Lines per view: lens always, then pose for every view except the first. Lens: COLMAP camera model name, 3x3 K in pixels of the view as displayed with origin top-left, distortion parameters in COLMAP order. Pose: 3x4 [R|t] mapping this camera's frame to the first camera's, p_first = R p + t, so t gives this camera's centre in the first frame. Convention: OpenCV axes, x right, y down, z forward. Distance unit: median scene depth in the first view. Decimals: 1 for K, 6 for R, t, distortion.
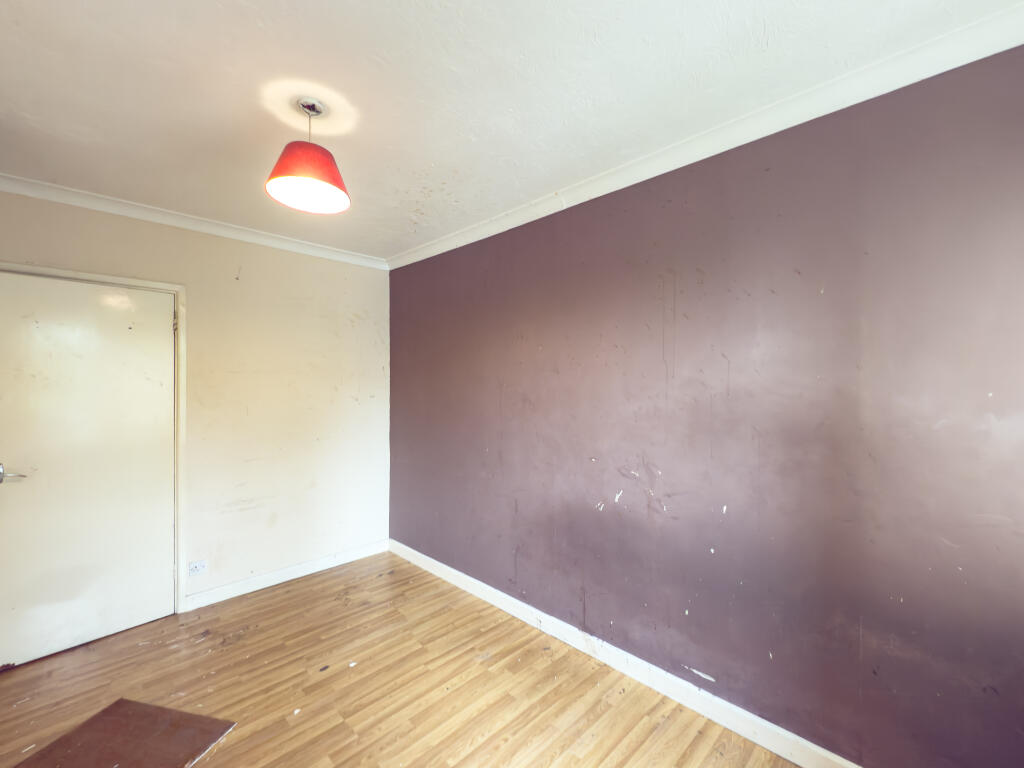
lens RADIAL K [[425.3, 0, 509.8], [0, 425.3, 387.4], [0, 0, 1]] dist [-0.000527, -0.000008]
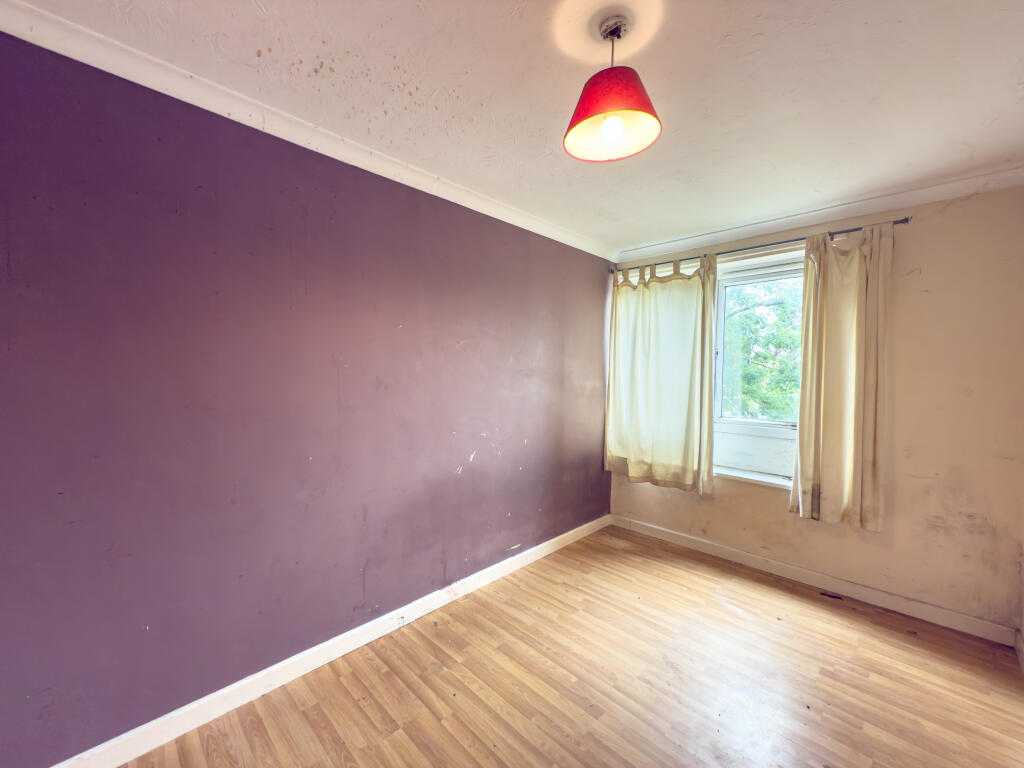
lens RADIAL K [[411.3, 0, 508.7], [0, 411.3, 382.7], [0, 0, 1]] dist [-0.006454, 0.000857]
pose [[0.004834, -0.028215, 0.999590, -0.950928], [0.001200, 0.999601, 0.028209, 0.002419], [-0.999988, 0.001063, 0.004866, 0.874629]]
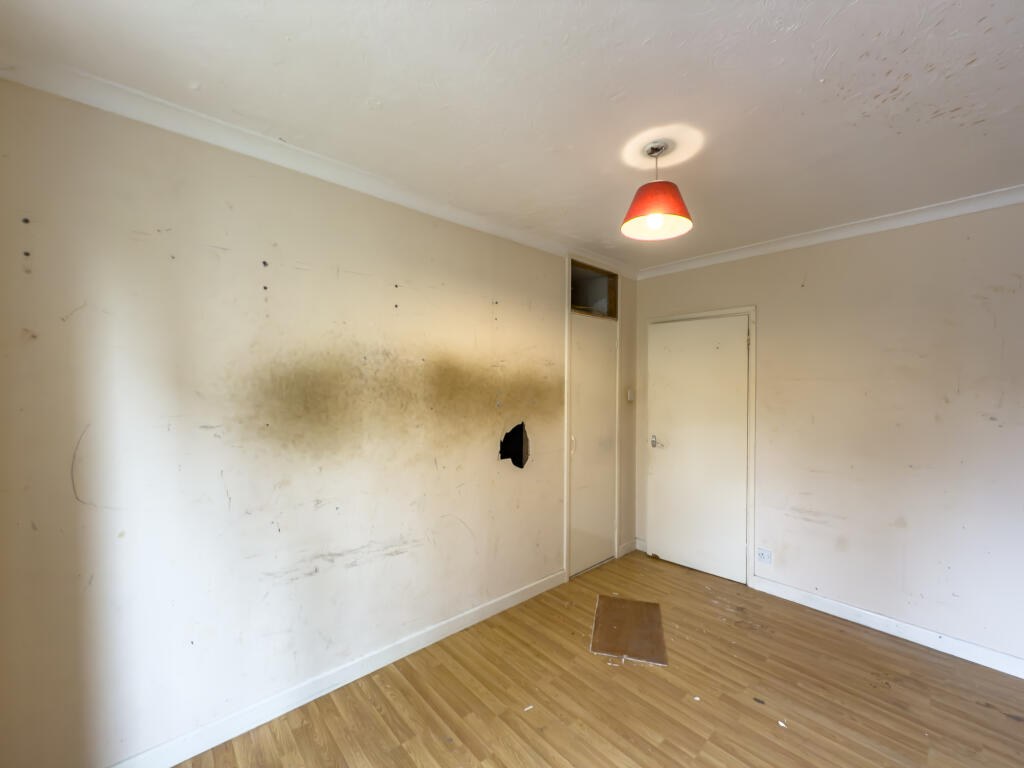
lens RADIAL K [[411.3, 0, 514.2], [0, 411.3, 383.8], [0, 0, 1]] dist [-0.006454, 0.000857]
pose [[-0.051670, -0.004819, -0.998653, 0.475733], [-0.017695, 0.999836, -0.003909, -0.012503], [0.998507, 0.017469, -0.051747, 0.501178]]
